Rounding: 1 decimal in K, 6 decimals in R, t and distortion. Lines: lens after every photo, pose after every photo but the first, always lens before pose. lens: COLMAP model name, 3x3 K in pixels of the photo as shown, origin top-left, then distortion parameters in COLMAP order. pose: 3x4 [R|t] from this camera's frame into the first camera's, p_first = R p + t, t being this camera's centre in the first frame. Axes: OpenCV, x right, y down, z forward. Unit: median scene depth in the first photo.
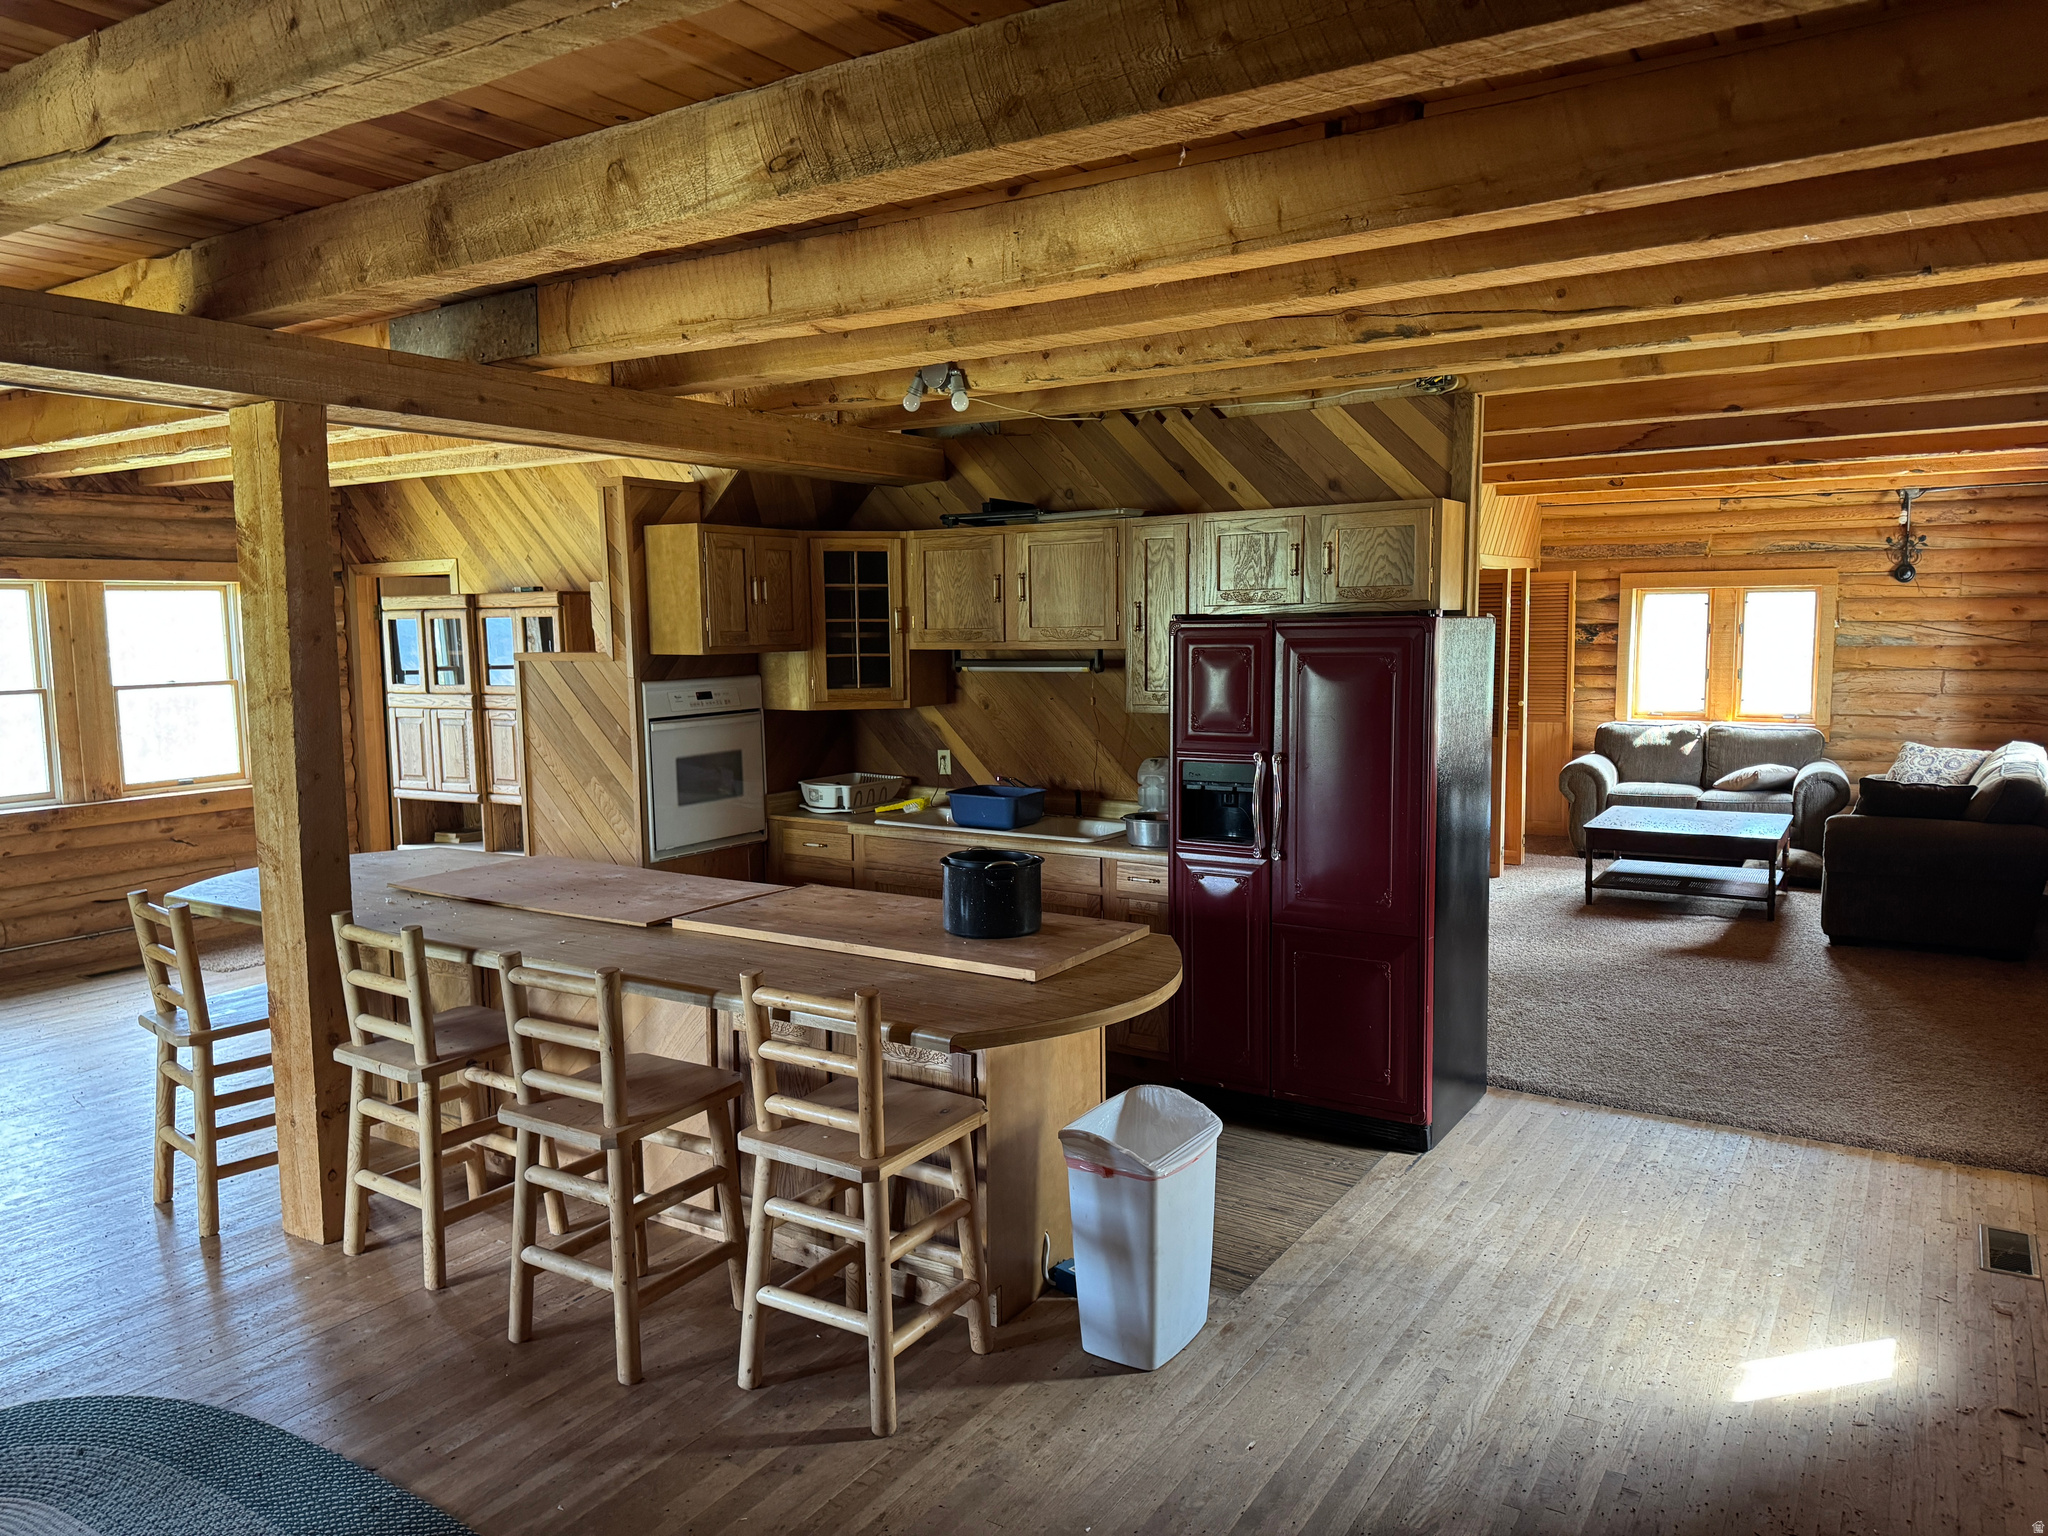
lens RADIAL K [[1427.6, 0, 1024.0], [0, 1427.6, 768.0], [0, 0, 1]] dist [0.012701, -0.006018]
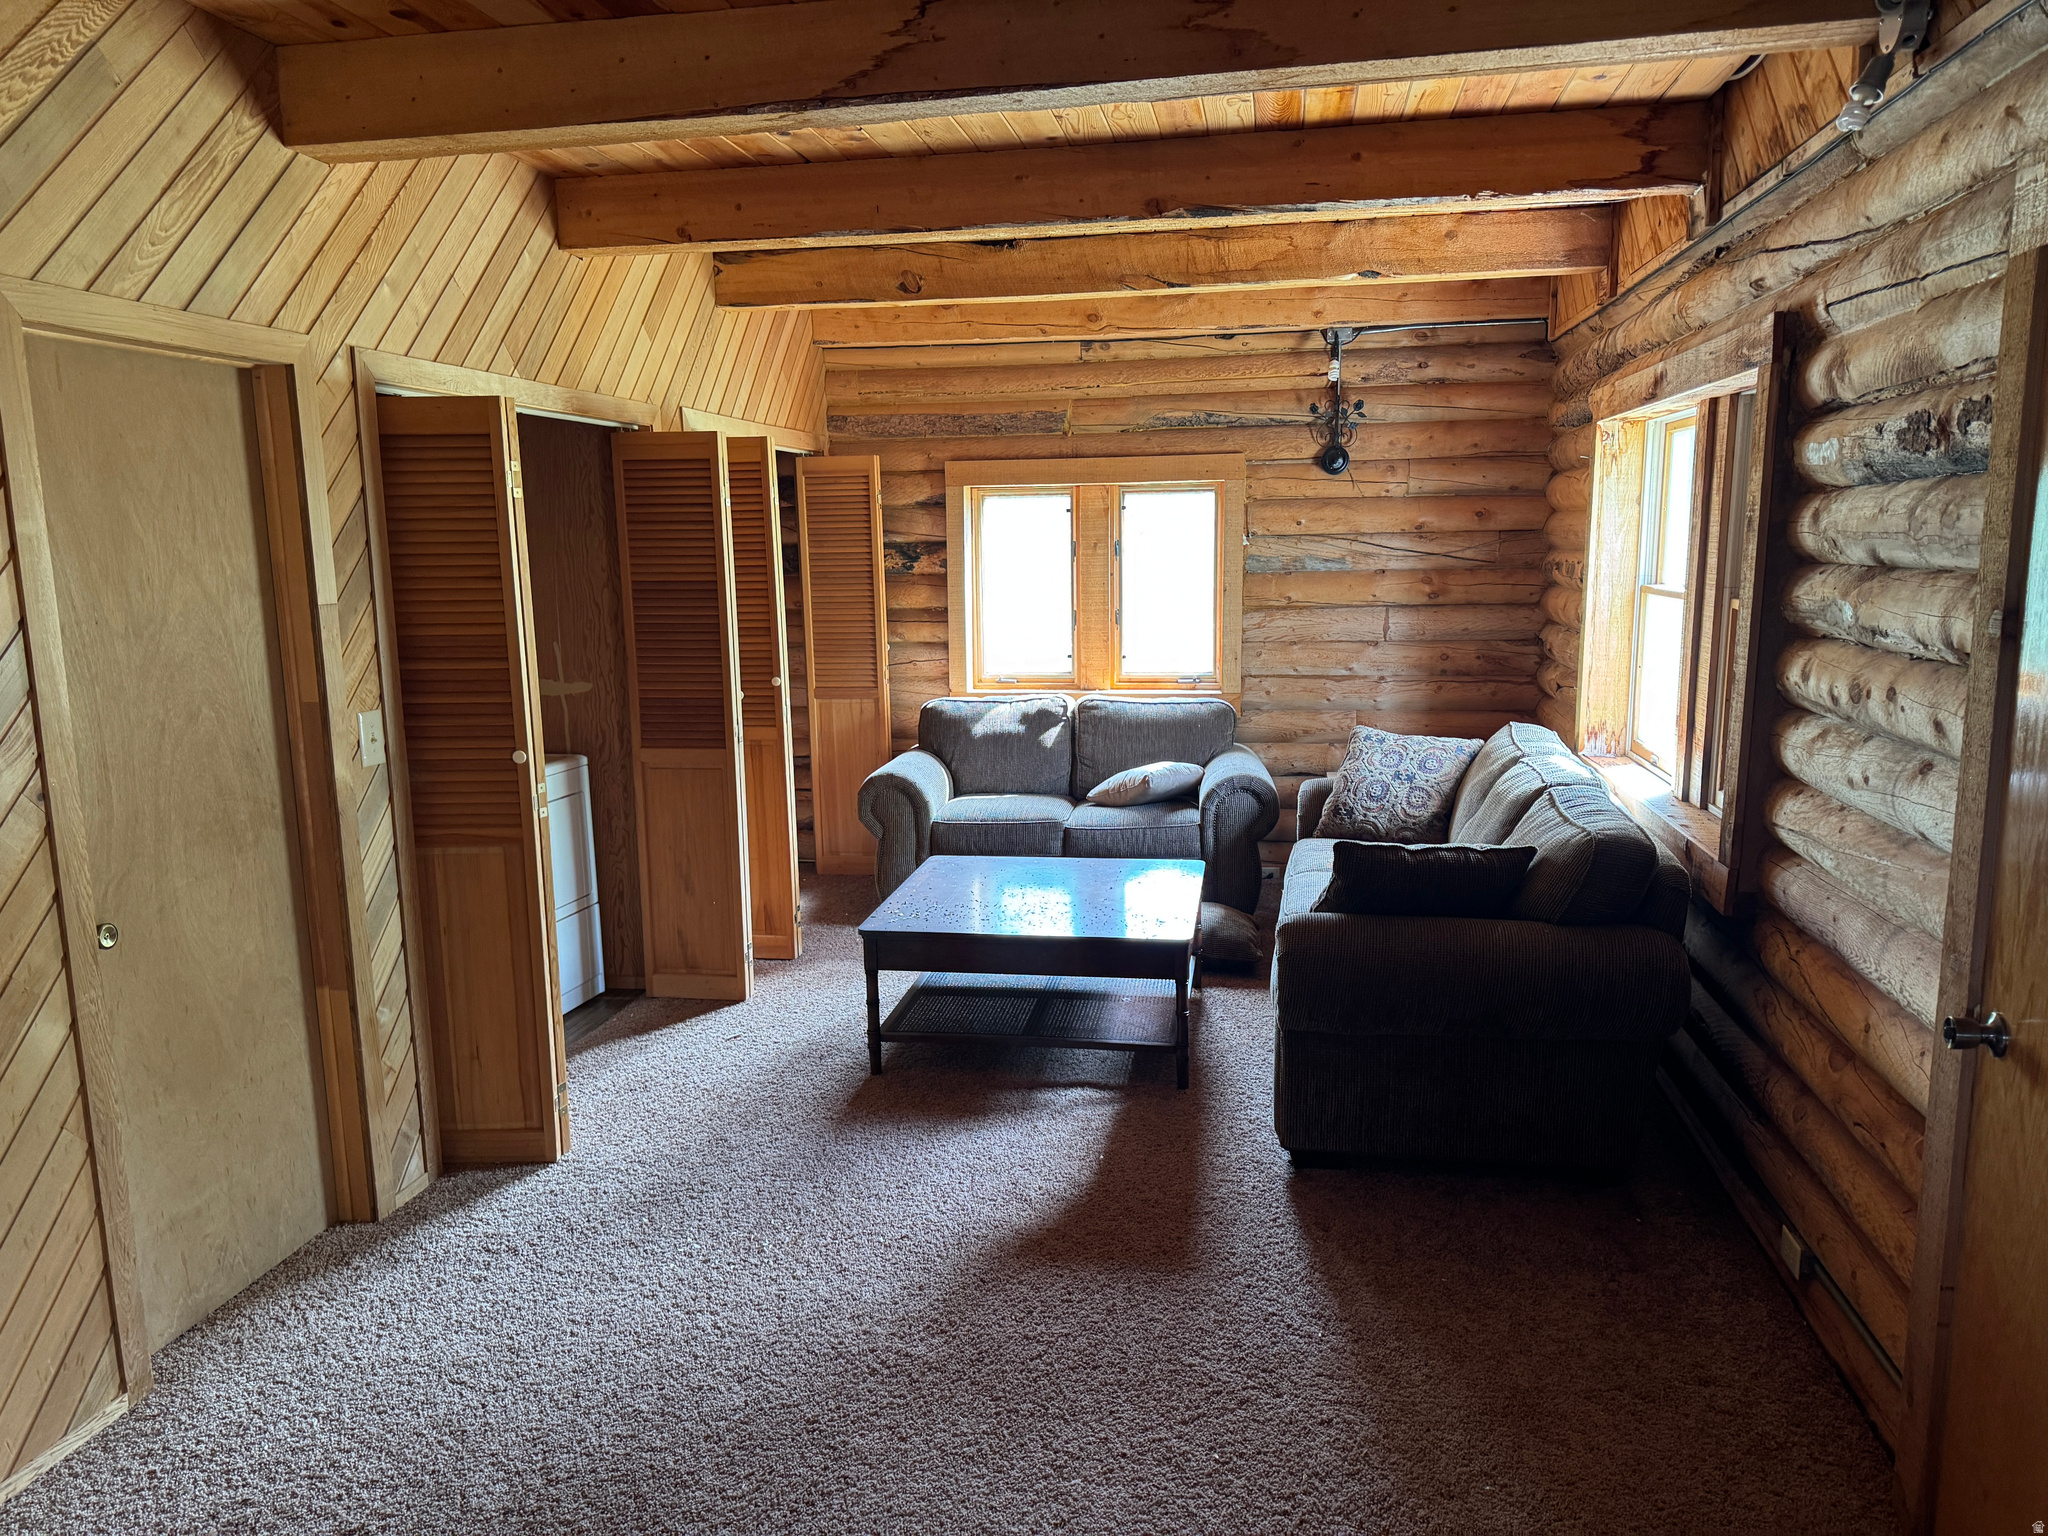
lens RADIAL K [[1406.0, 0, 1024.0], [0, 1406.0, 768.0], [0, 0, 1]] dist [0.153313, -0.001478]
pose [[0.925019, -0.062723, 0.374709, 0.220789], [0.043625, 0.997290, 0.059244, -0.038581], [-0.377409, -0.038455, 0.925248, 0.429626]]
